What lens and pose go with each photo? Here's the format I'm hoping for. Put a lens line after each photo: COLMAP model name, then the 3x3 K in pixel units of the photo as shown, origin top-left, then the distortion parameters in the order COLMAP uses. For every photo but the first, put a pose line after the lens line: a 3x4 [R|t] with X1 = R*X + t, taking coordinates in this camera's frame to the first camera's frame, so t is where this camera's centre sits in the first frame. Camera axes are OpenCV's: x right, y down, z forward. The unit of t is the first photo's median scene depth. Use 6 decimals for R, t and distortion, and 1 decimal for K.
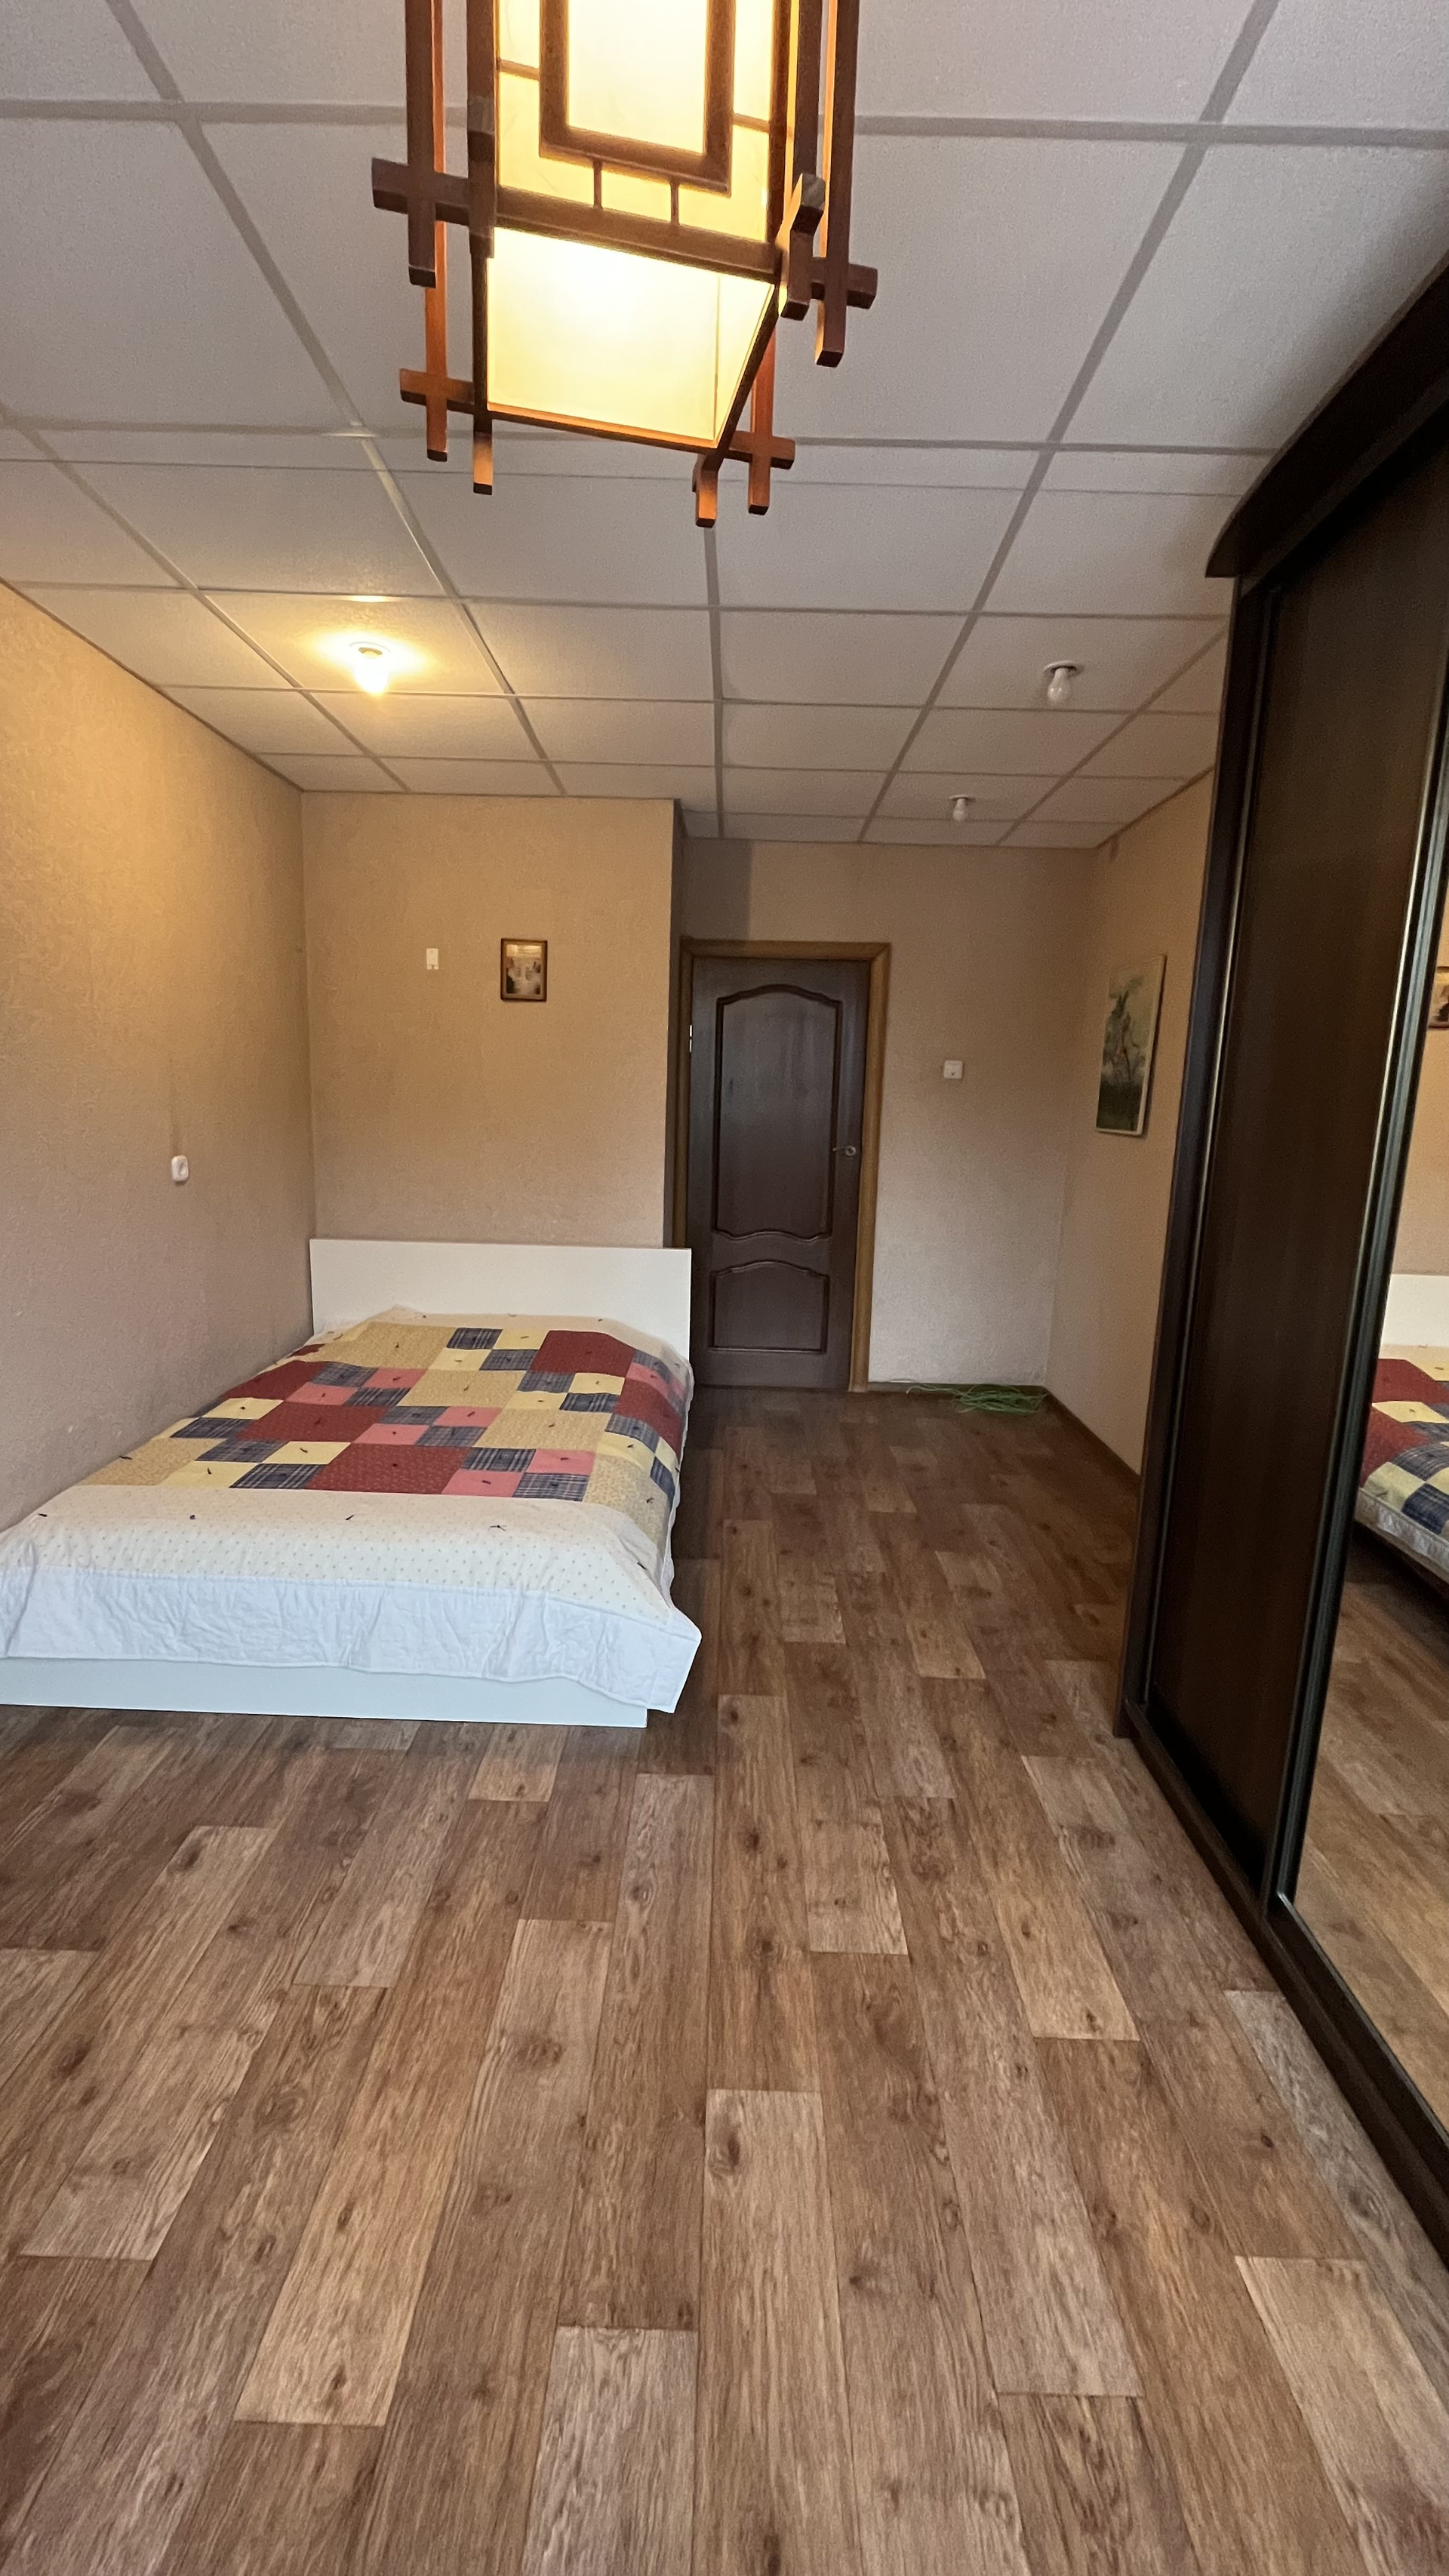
lens RADIAL K [[1041.1, 0, 724.2], [0, 1041.1, 1279.6], [0, 0, 1]] dist [-0.004340, 0.000161]
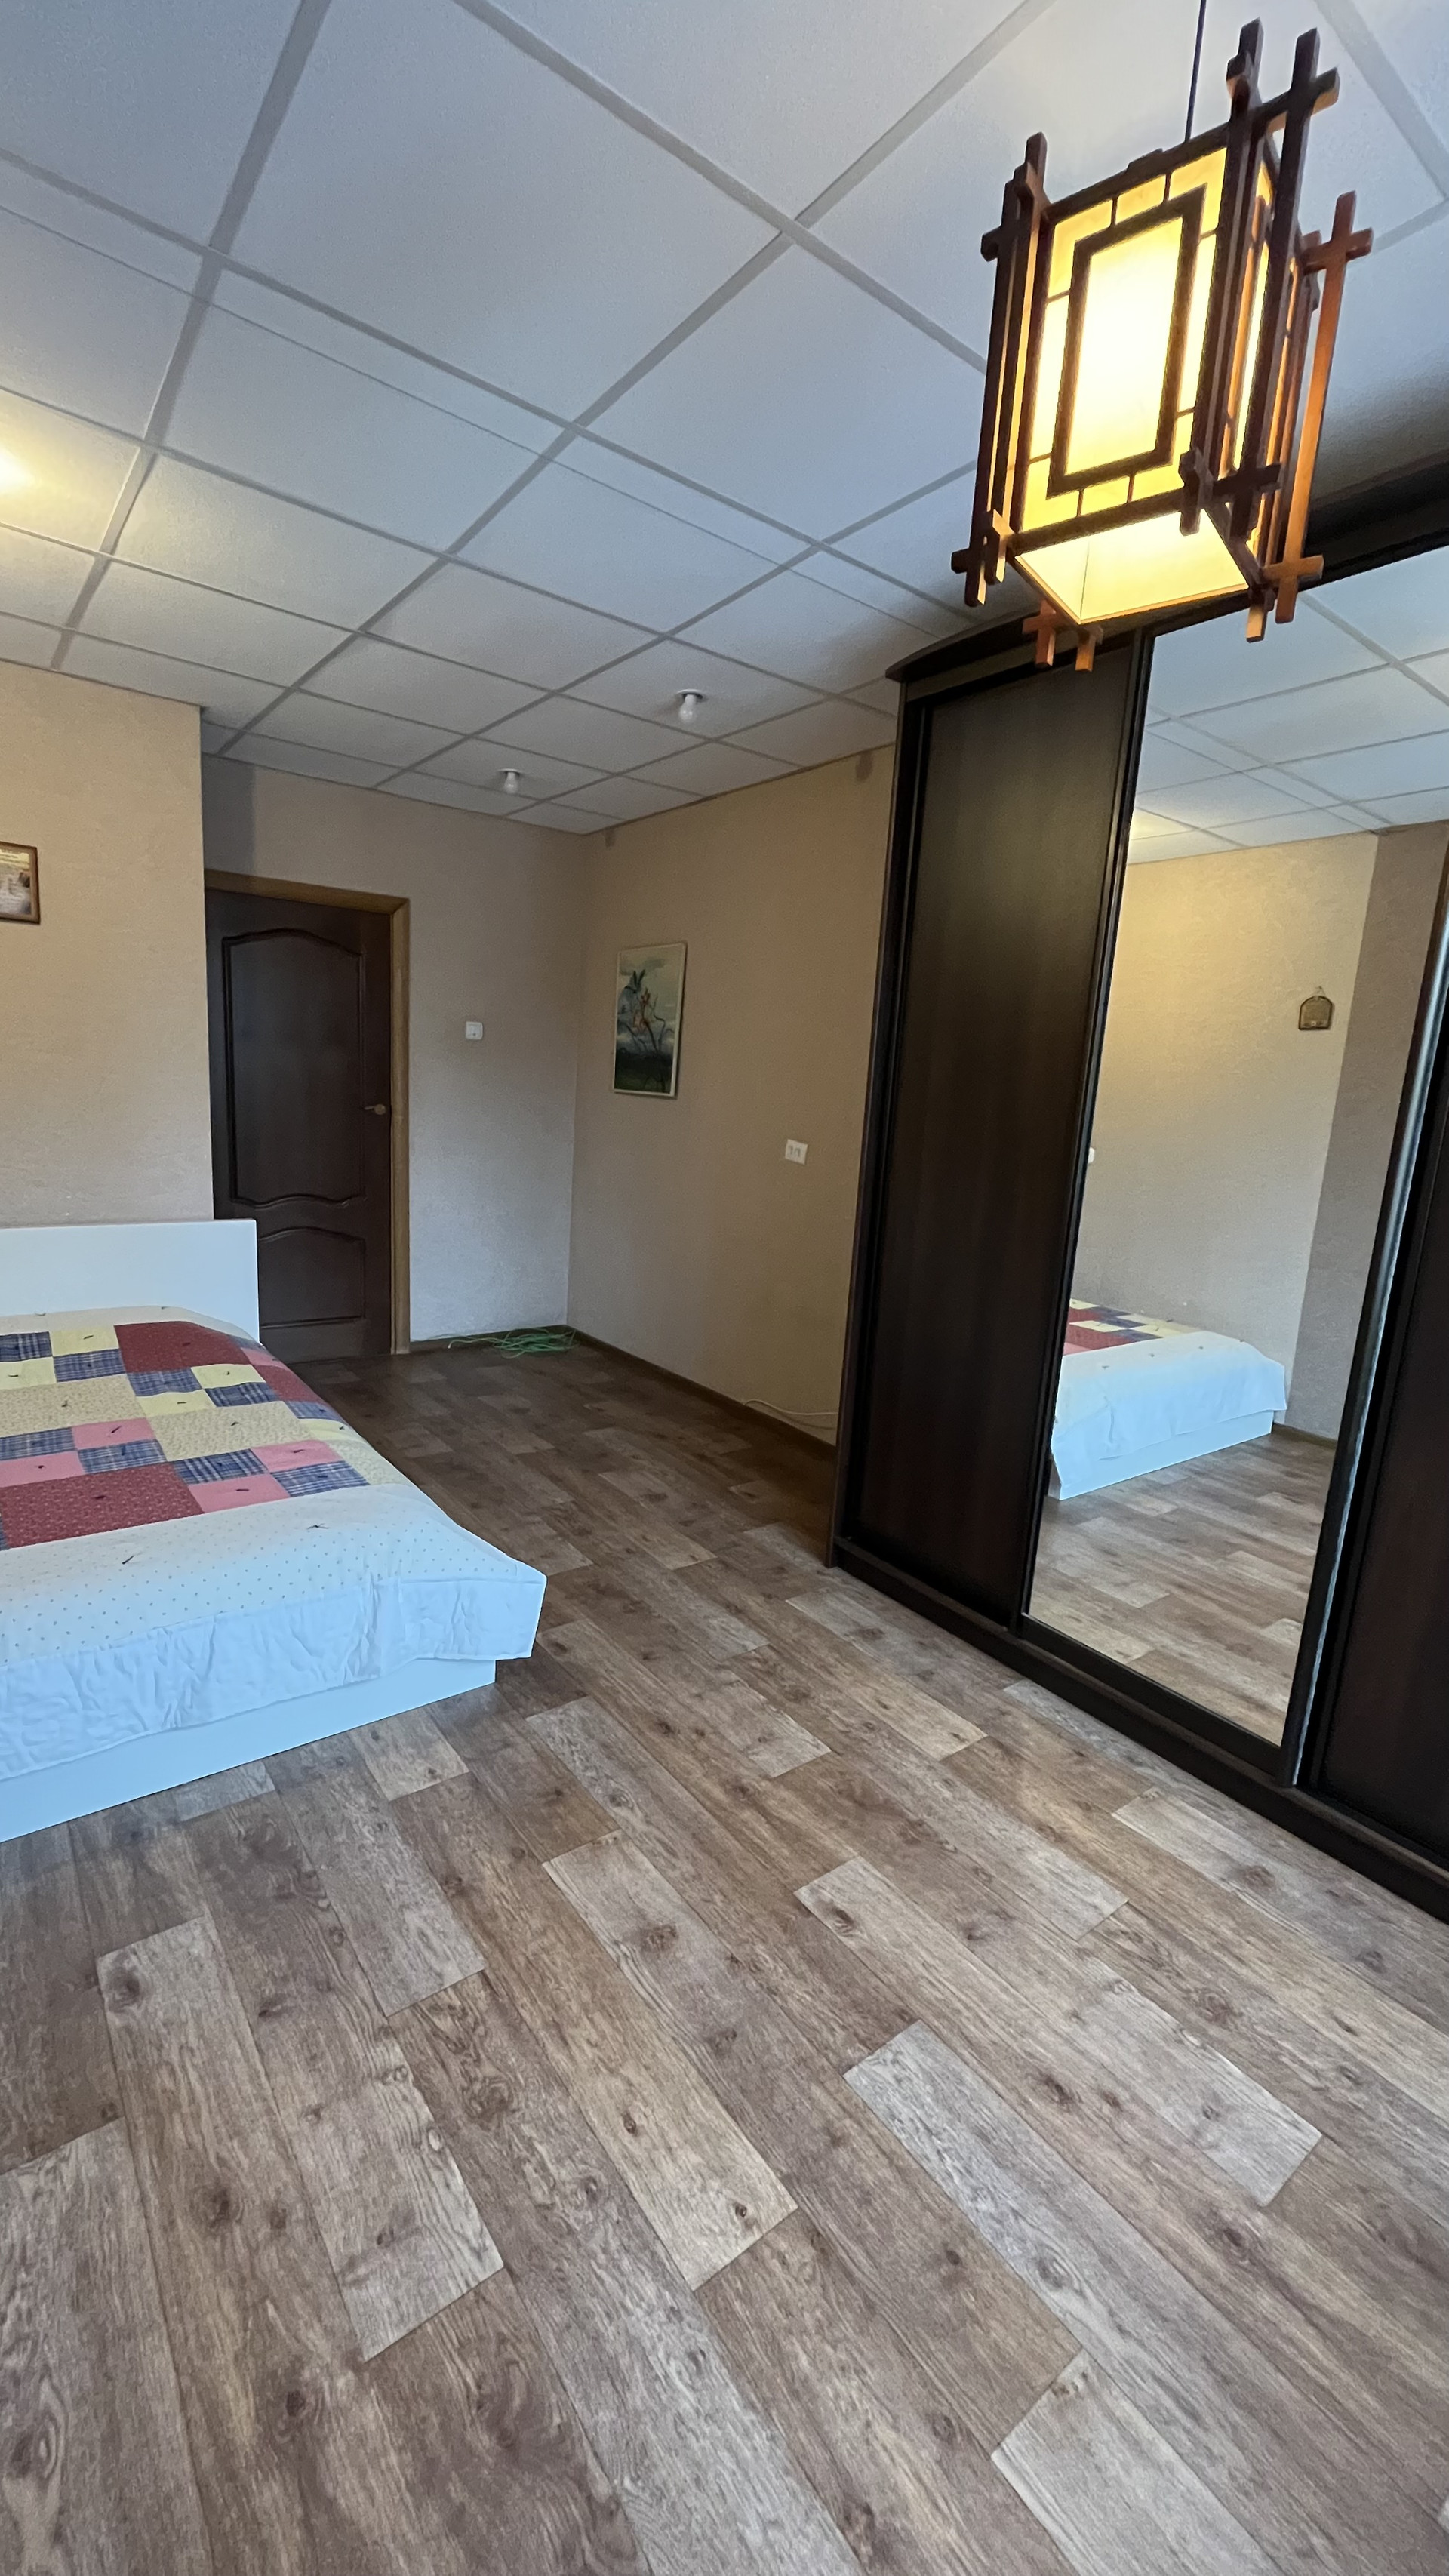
lens RADIAL K [[1038.5, 0, 722.3], [0, 1038.5, 1280.6], [0, 0, 1]] dist [-0.003183, -0.000589]
pose [[0.788389, -0.099763, 0.607034, -0.649675], [0.072570, 0.994955, 0.069266, -0.021565], [-0.610882, -0.010556, 0.791652, 0.082138]]
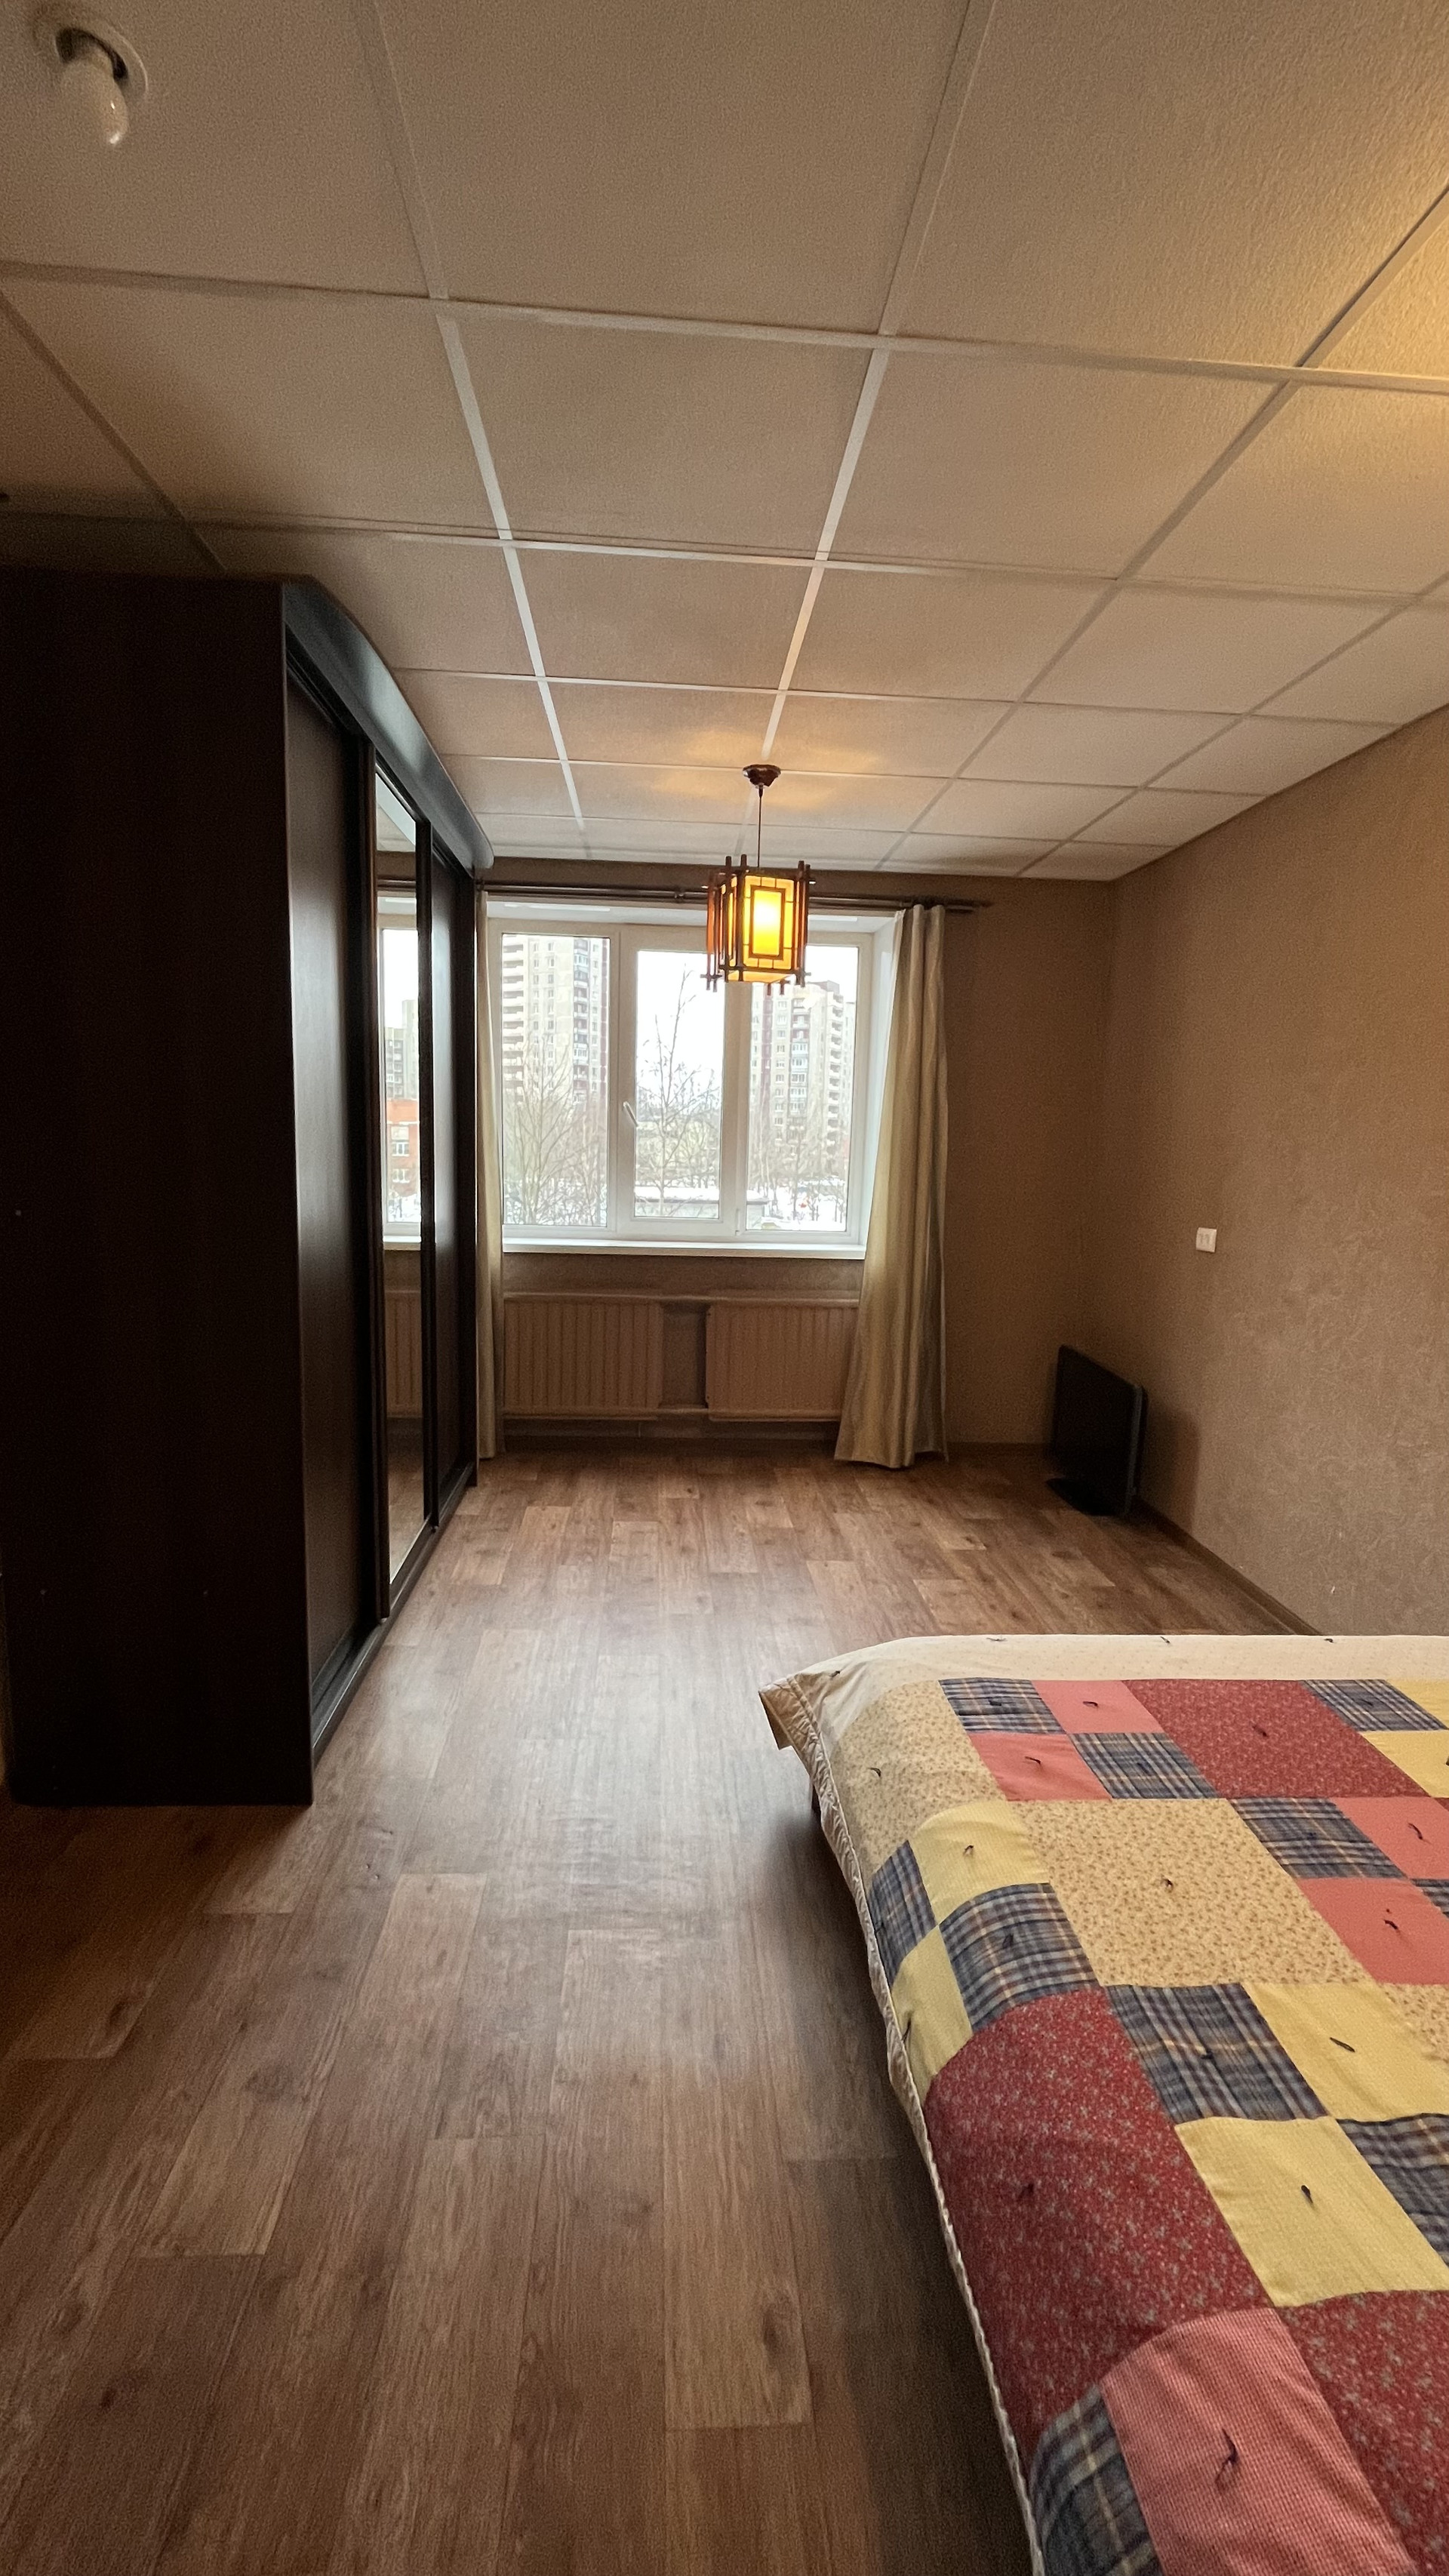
lens RADIAL K [[1033.5, 0, 729.8], [0, 1033.5, 1282.0], [0, 0, 1]] dist [-0.001602, -0.001095]
pose [[-0.995047, -0.044947, -0.088658, 0.143642], [-0.070475, 0.948004, 0.310357, -0.432710], [0.070099, 0.315068, -0.946477, 2.392245]]
